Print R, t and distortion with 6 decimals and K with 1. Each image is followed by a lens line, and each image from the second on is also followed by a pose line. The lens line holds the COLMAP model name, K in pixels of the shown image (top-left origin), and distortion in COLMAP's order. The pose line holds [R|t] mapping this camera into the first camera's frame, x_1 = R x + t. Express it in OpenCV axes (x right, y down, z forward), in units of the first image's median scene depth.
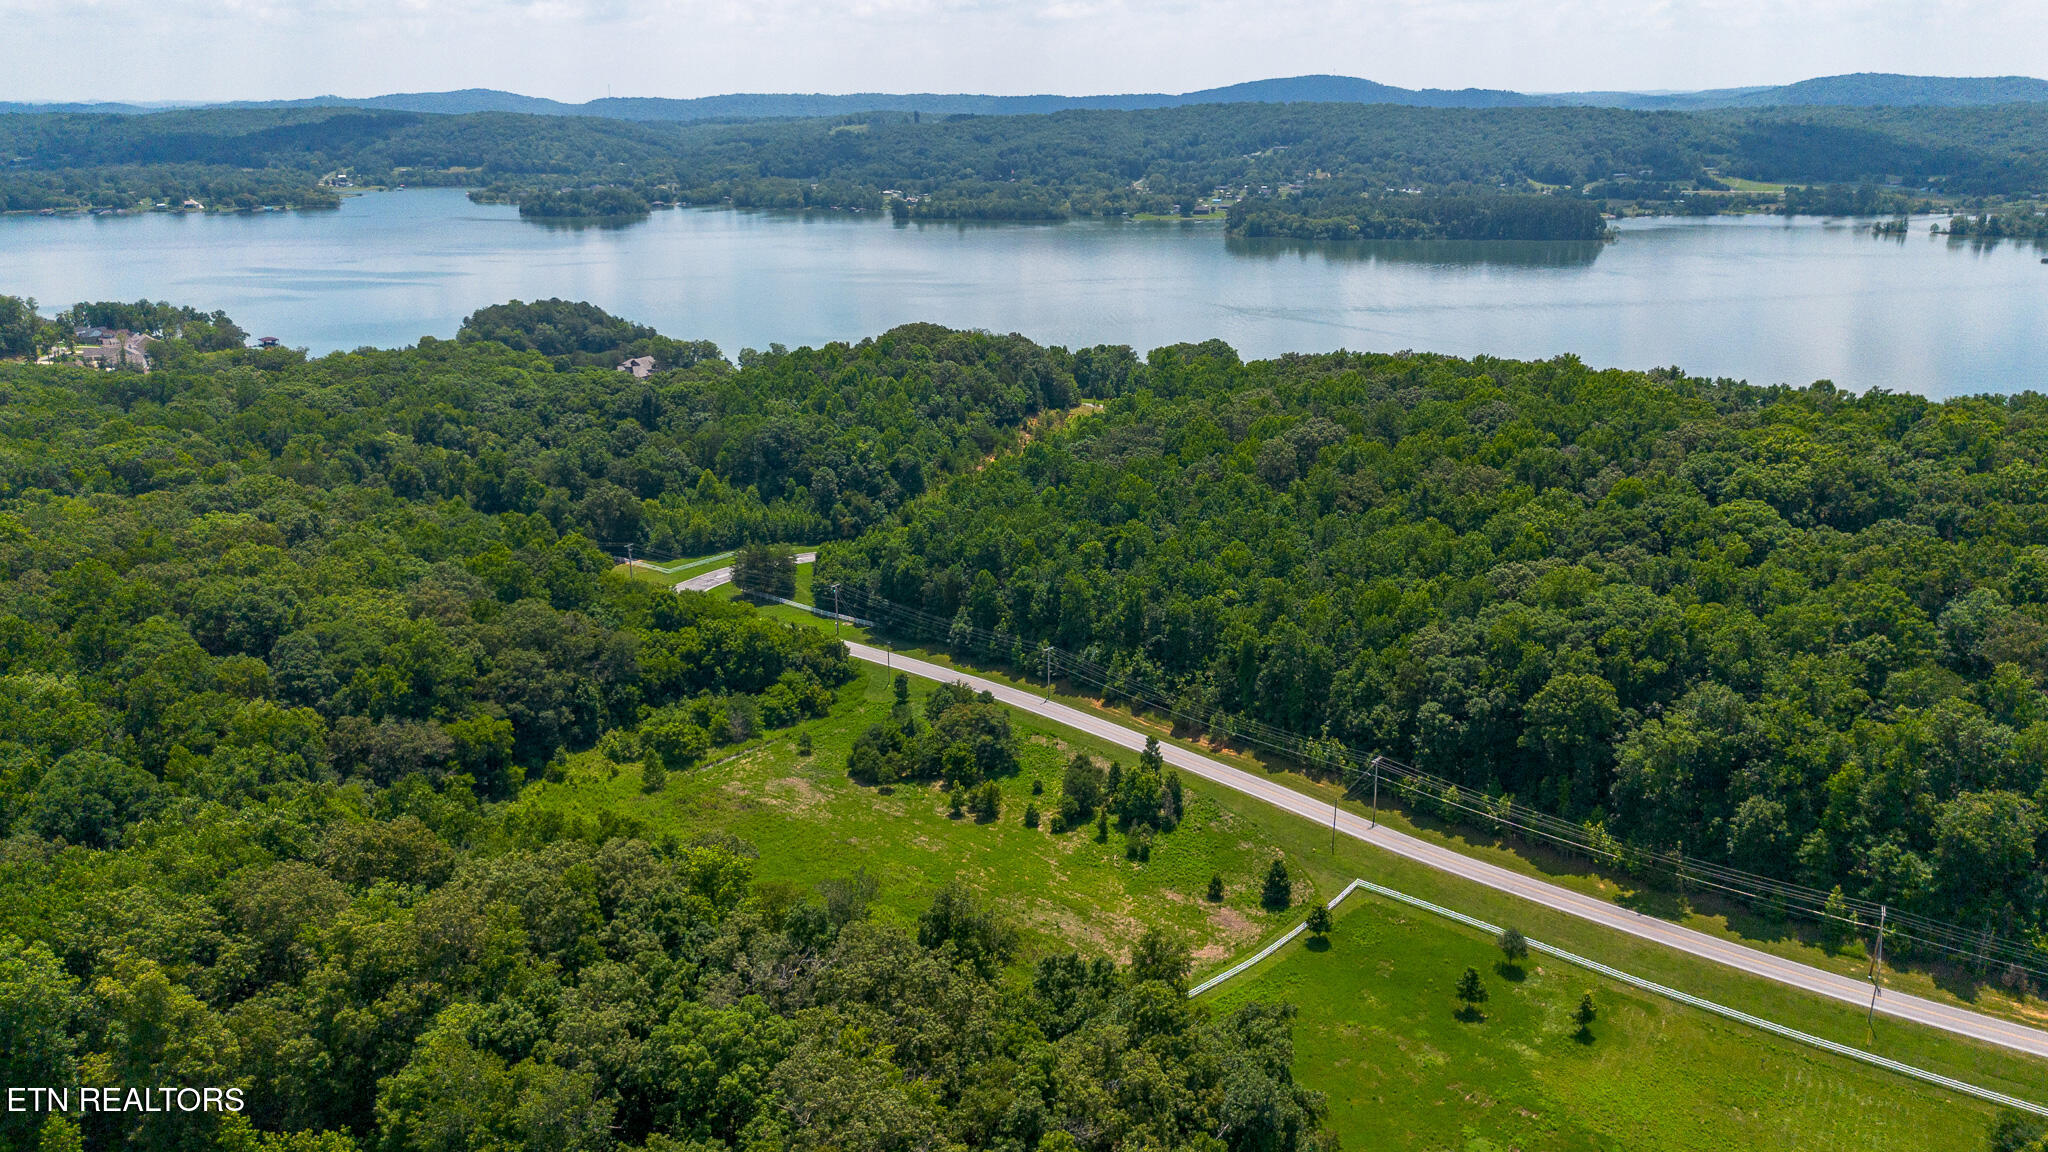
lens RADIAL K [[1494.0, 0, 1026.0], [0, 1494.0, 572.7], [0, 0, 1]] dist [0.057685, -0.049408]
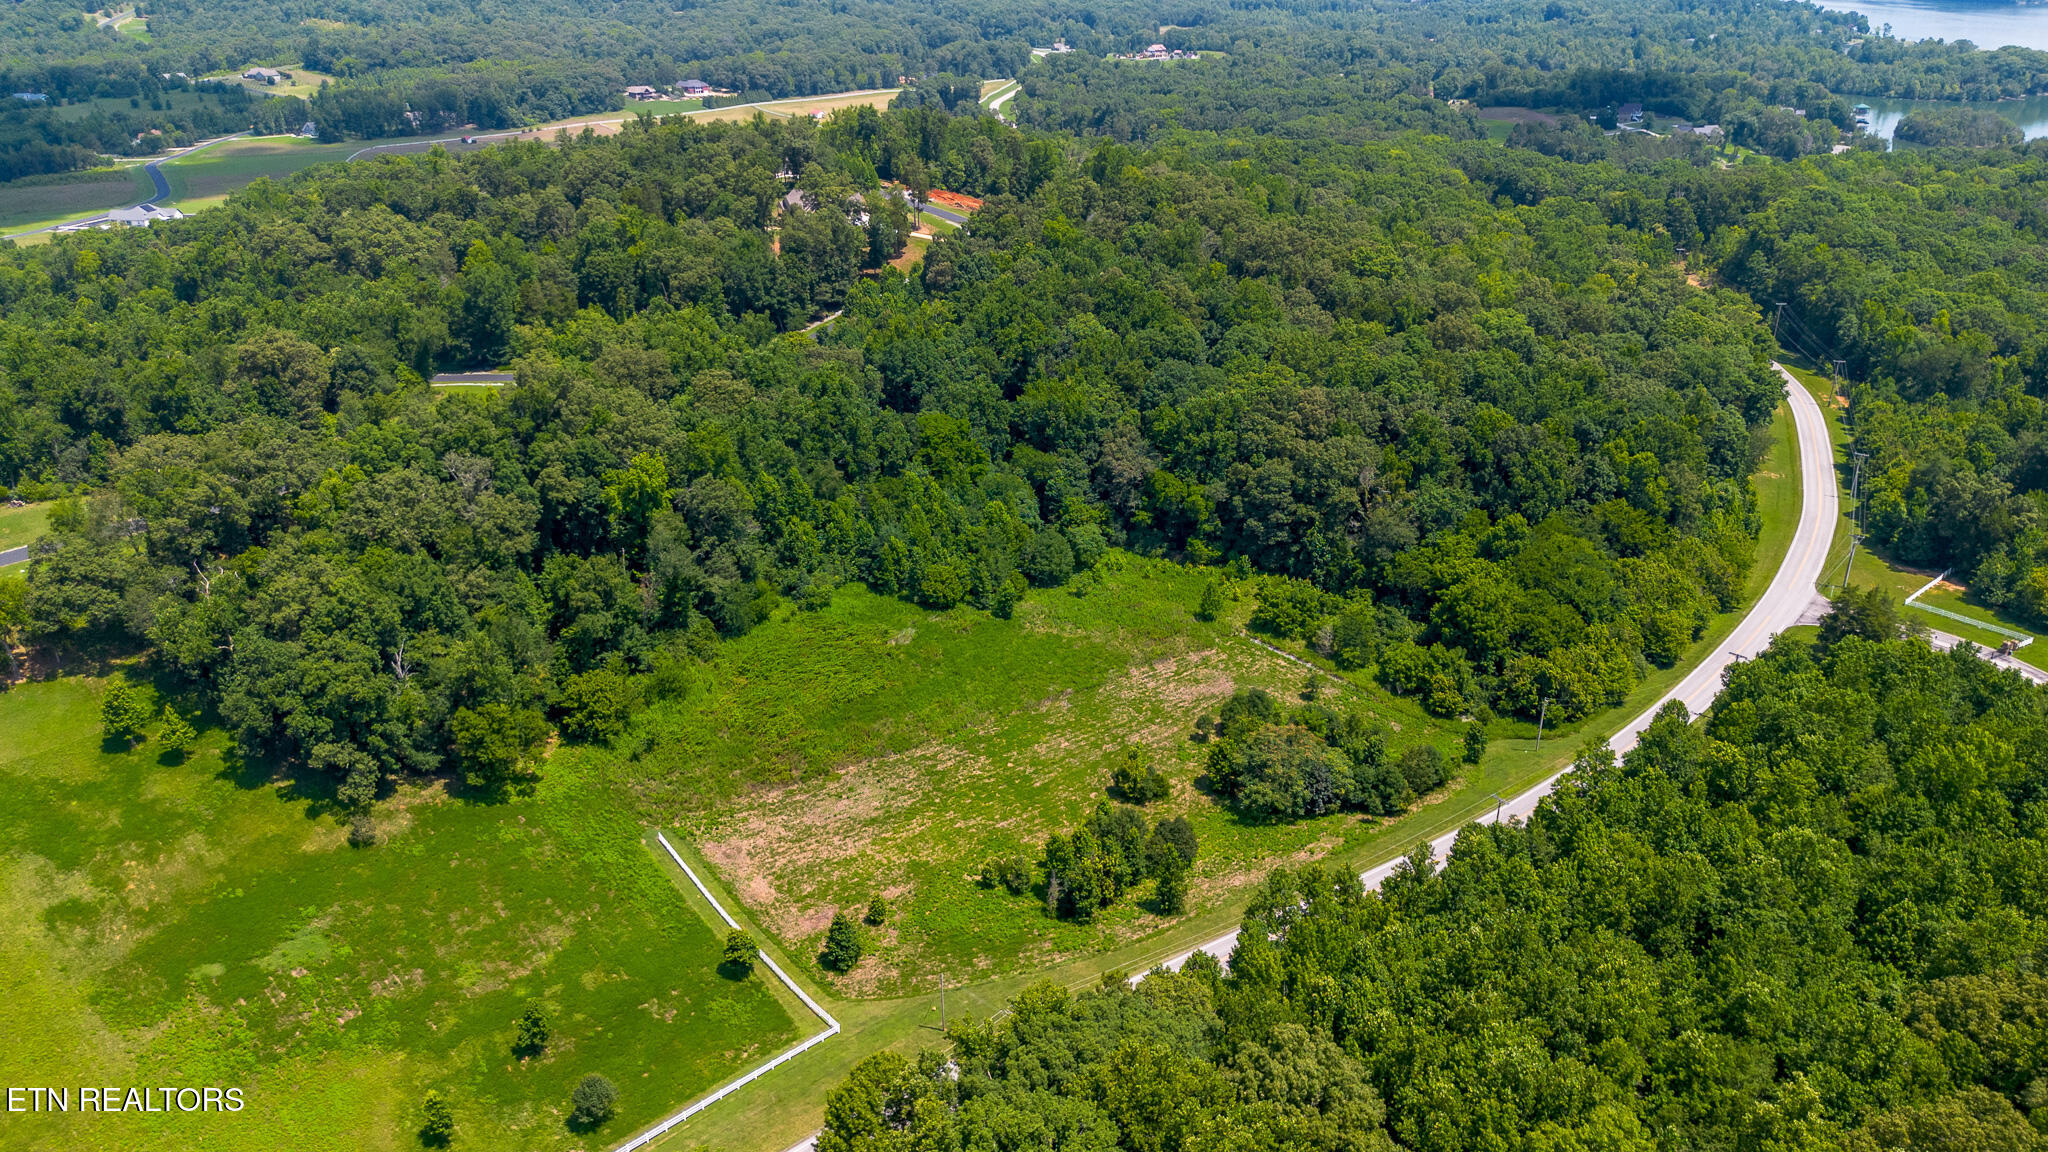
lens RADIAL K [[1494.0, 0, 1021.7], [0, 1494.0, 566.1], [0, 0, 1]] dist [0.057685, -0.049408]
pose [[-0.180058, 0.393611, -0.901471, 0.222530], [-0.292670, 0.853507, 0.431126, -0.094696], [0.939108, 0.341461, -0.038483, 0.296002]]
